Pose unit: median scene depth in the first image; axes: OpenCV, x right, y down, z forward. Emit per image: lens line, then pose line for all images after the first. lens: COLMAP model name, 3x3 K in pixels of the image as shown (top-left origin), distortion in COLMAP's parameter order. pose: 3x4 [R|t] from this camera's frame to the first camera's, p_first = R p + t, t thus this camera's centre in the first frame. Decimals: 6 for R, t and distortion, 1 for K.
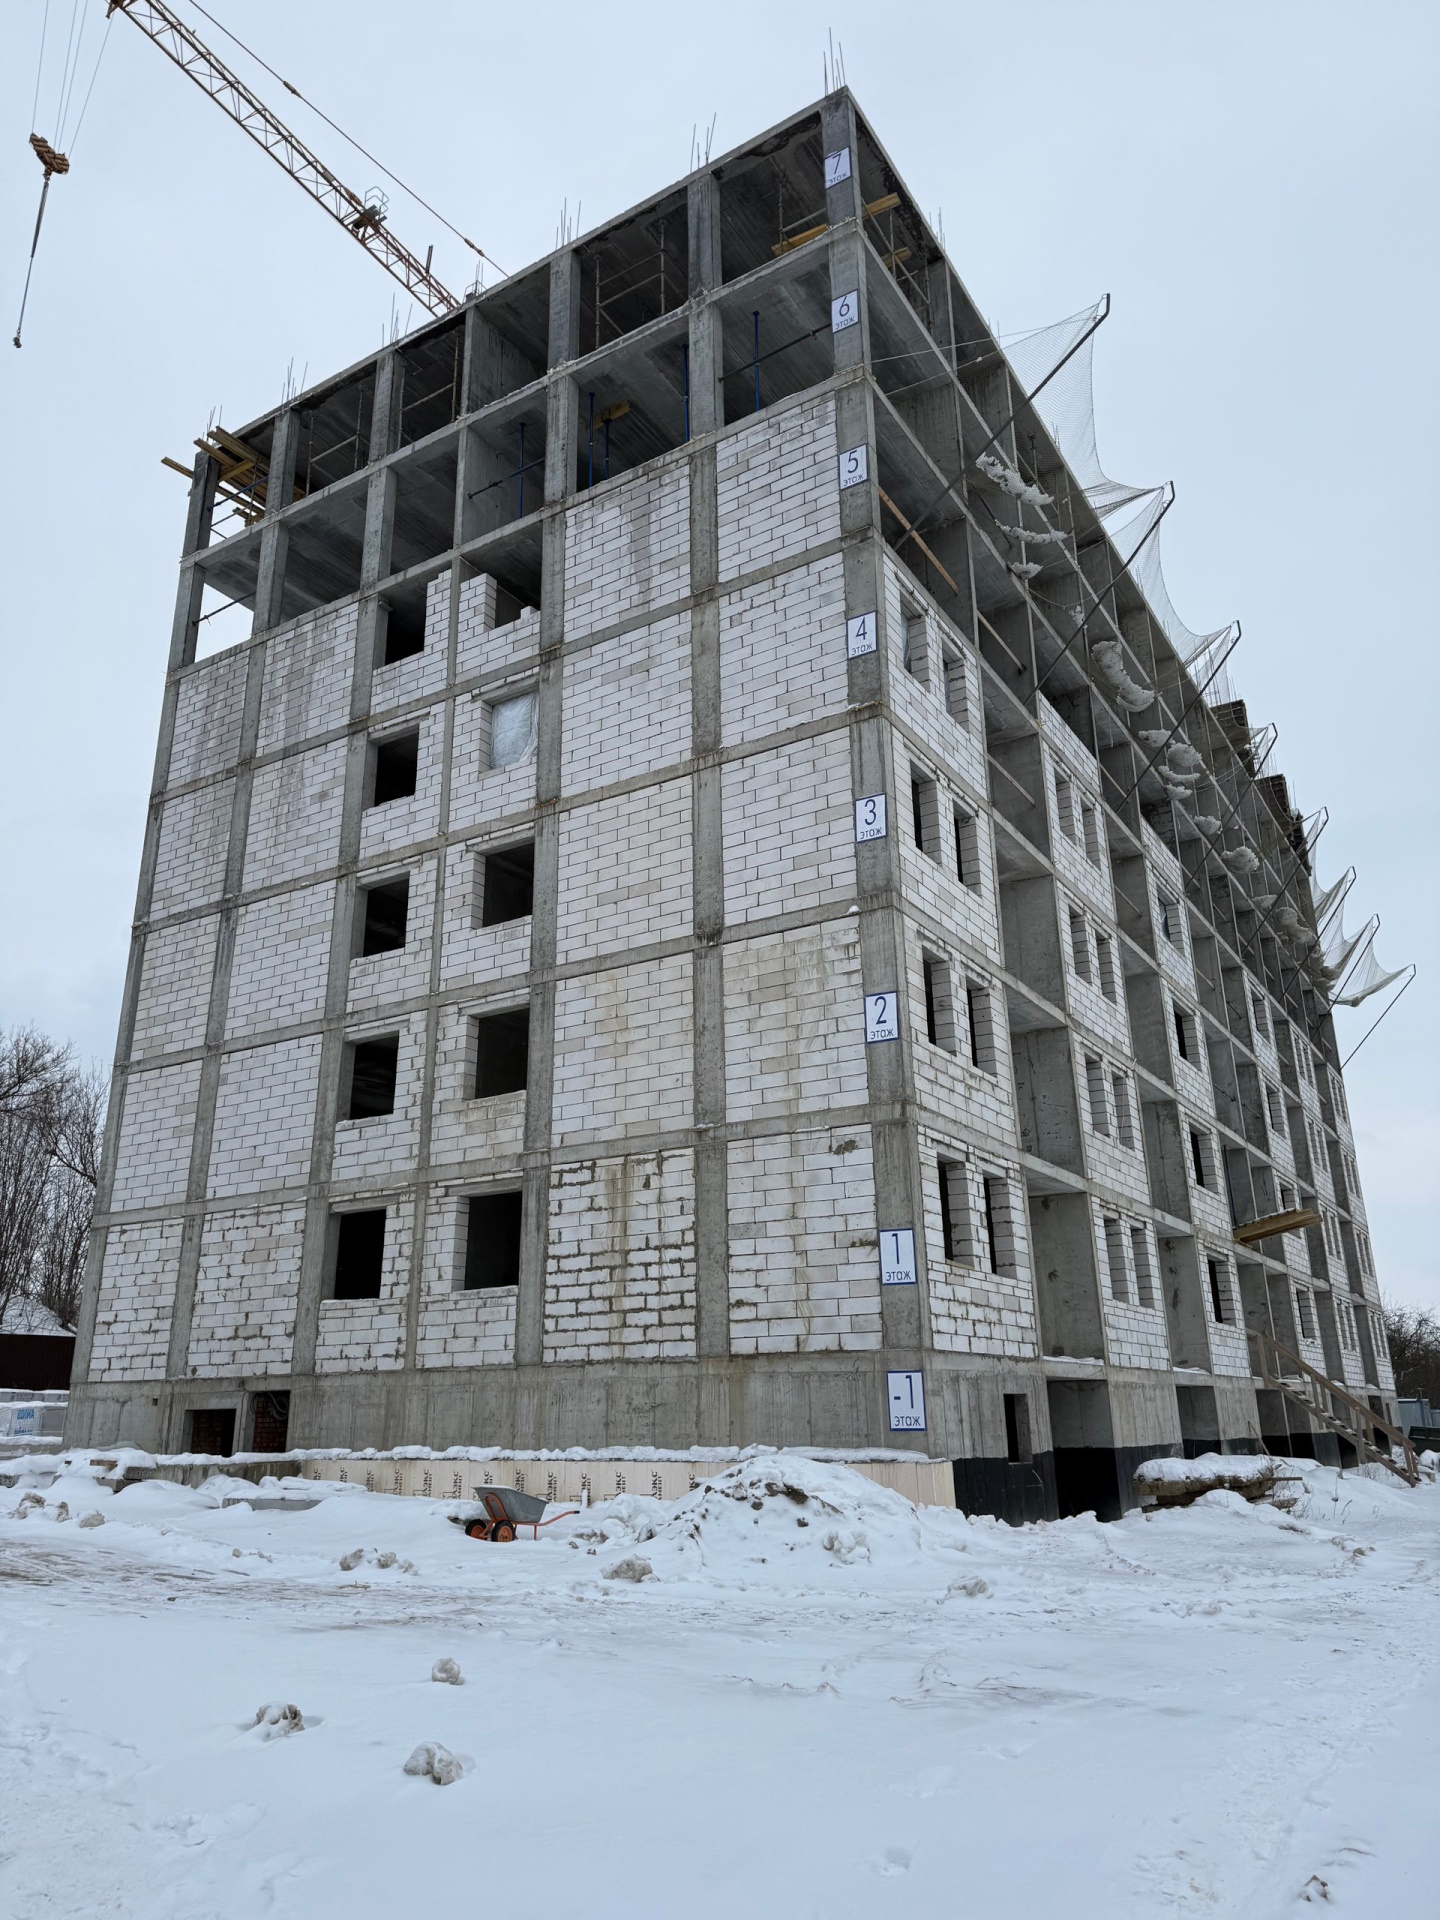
lens RADIAL K [[1343.1, 0, 715.7], [0, 1343.1, 928.9], [0, 0, 1]] dist [0.166722, -0.339784]
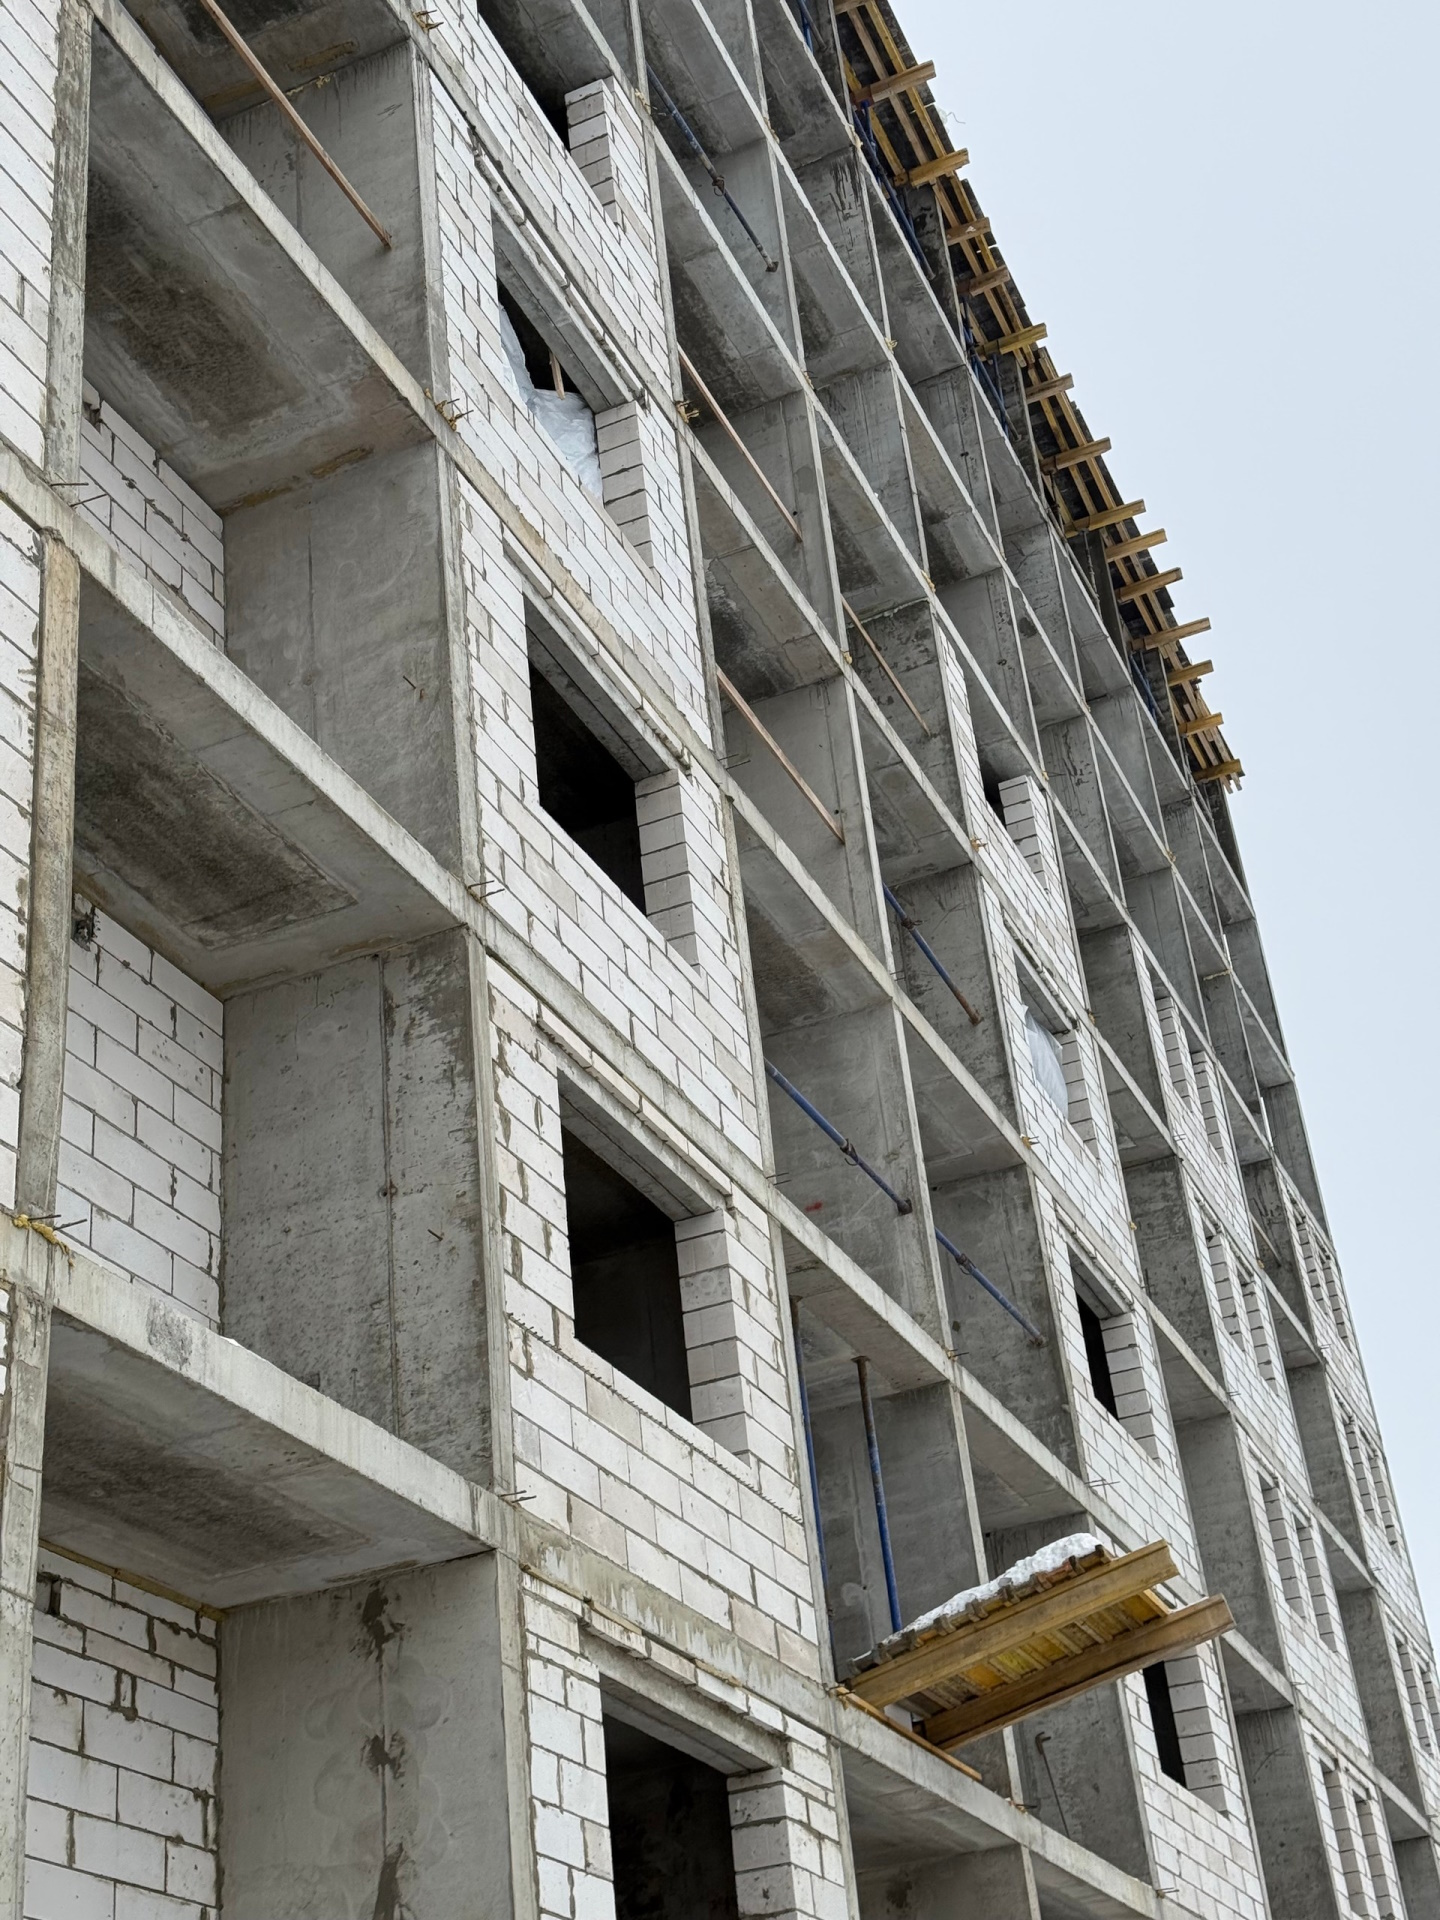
lens RADIAL K [[2582.4, 0, 716.0], [0, 2582.4, 1026.9], [0, 0, 1]] dist [0.099333, -0.042059]
pose [[0.986793, 0.001256, 0.161983, 0.448798], [0.029825, 0.981466, -0.189304, 0.309768], [-0.159219, 0.191635, 0.968466, 0.895562]]
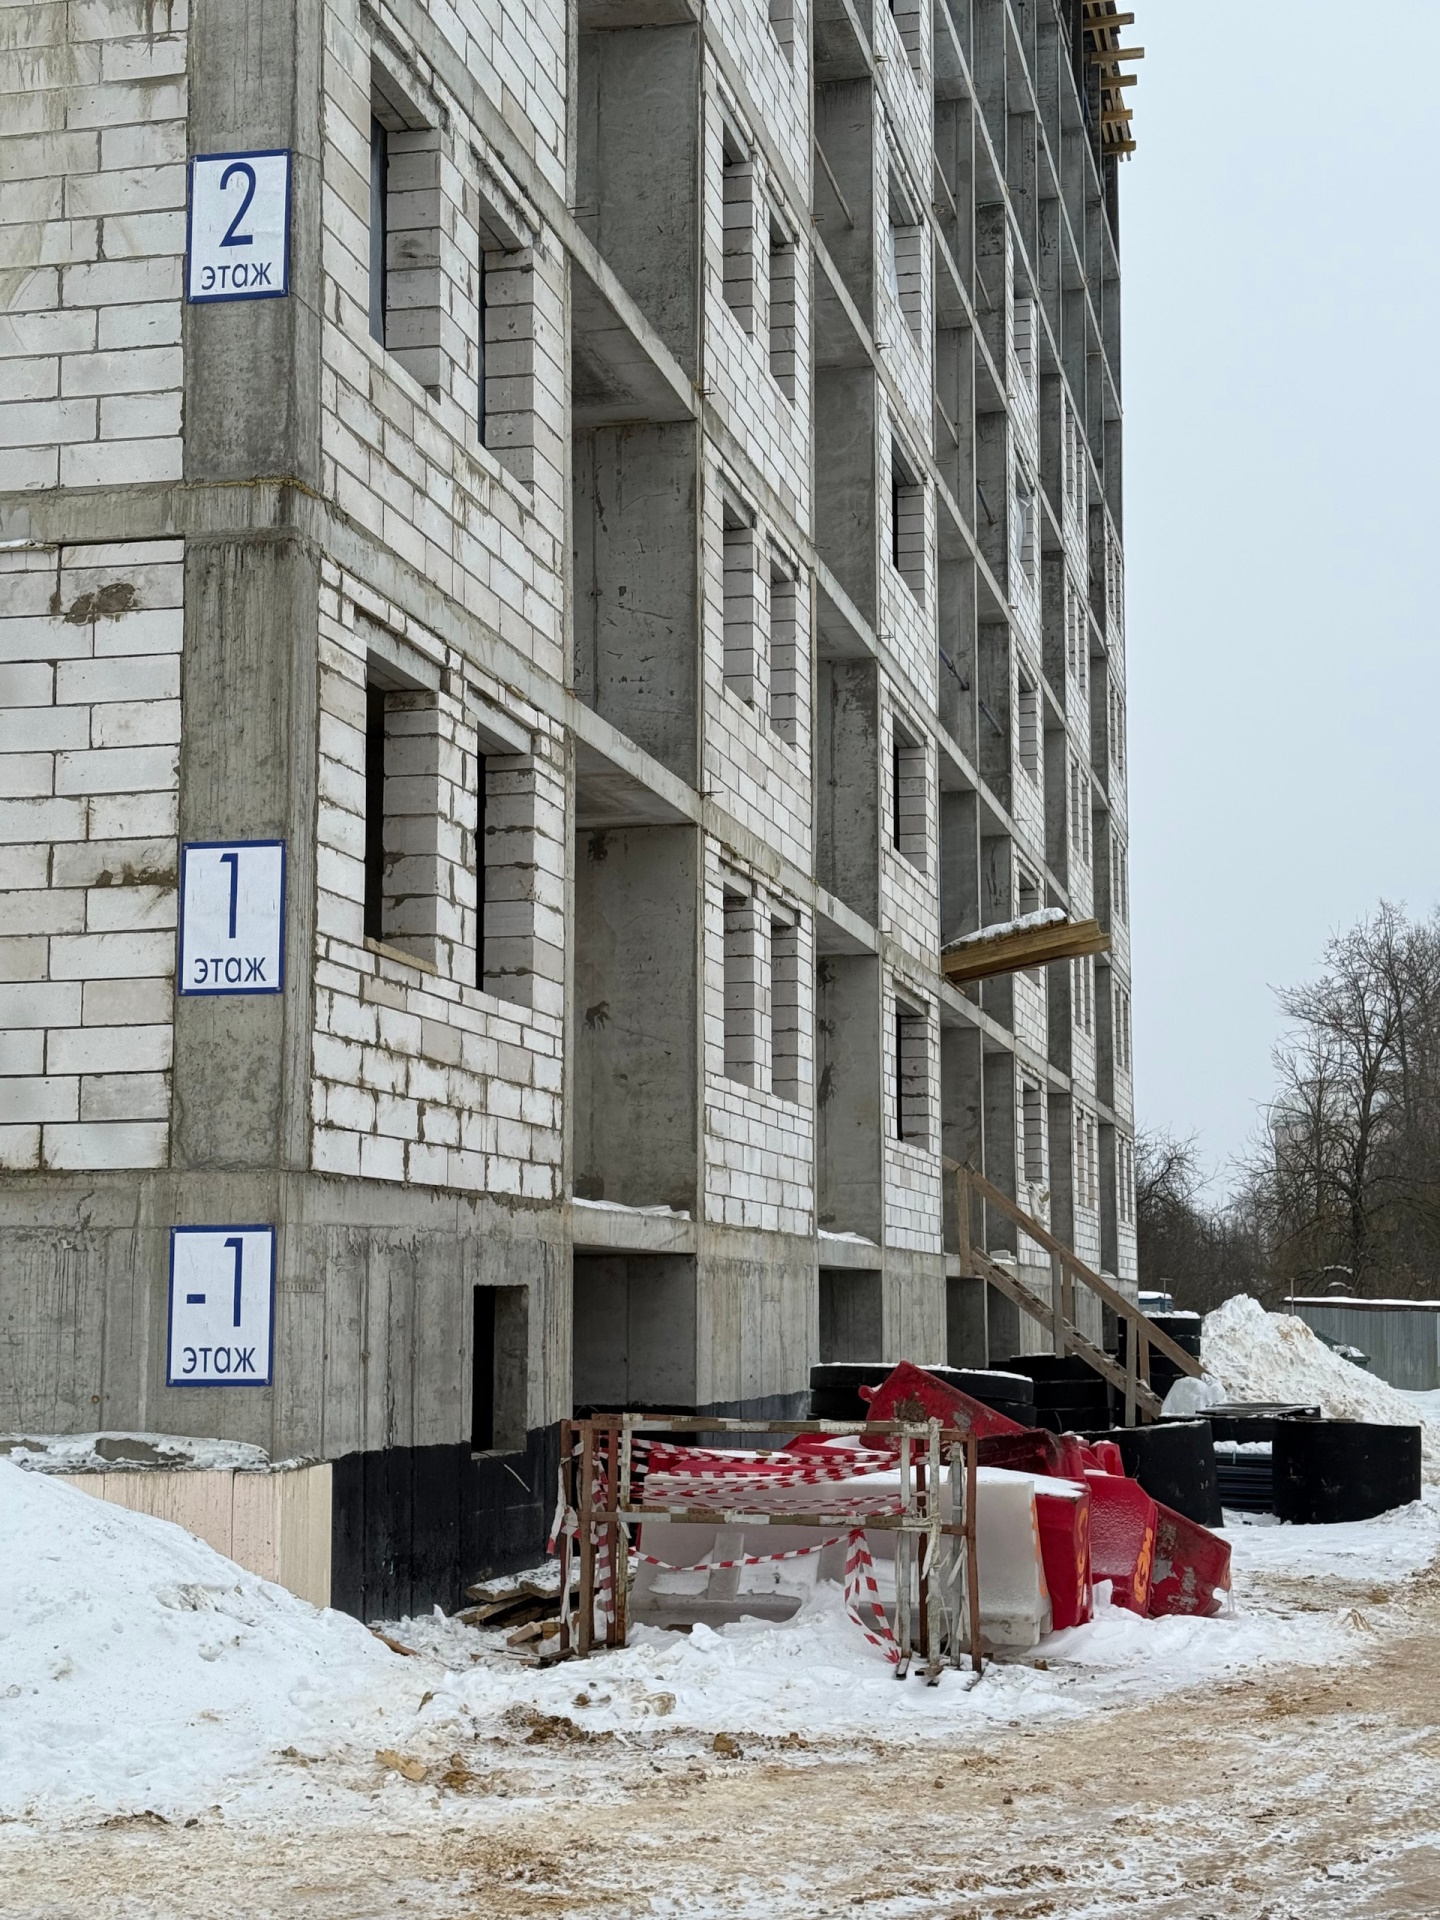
lens RADIAL K [[2644.2, 0, 720.0], [0, 2644.2, 960.0], [0, 0, 1]] dist [0.162811, -0.120494]
pose [[0.947777, 0.052170, 0.314639, 0.032672], [-0.116488, 0.974999, 0.189228, 0.091947], [-0.296901, -0.215997, 0.930159, 0.276782]]
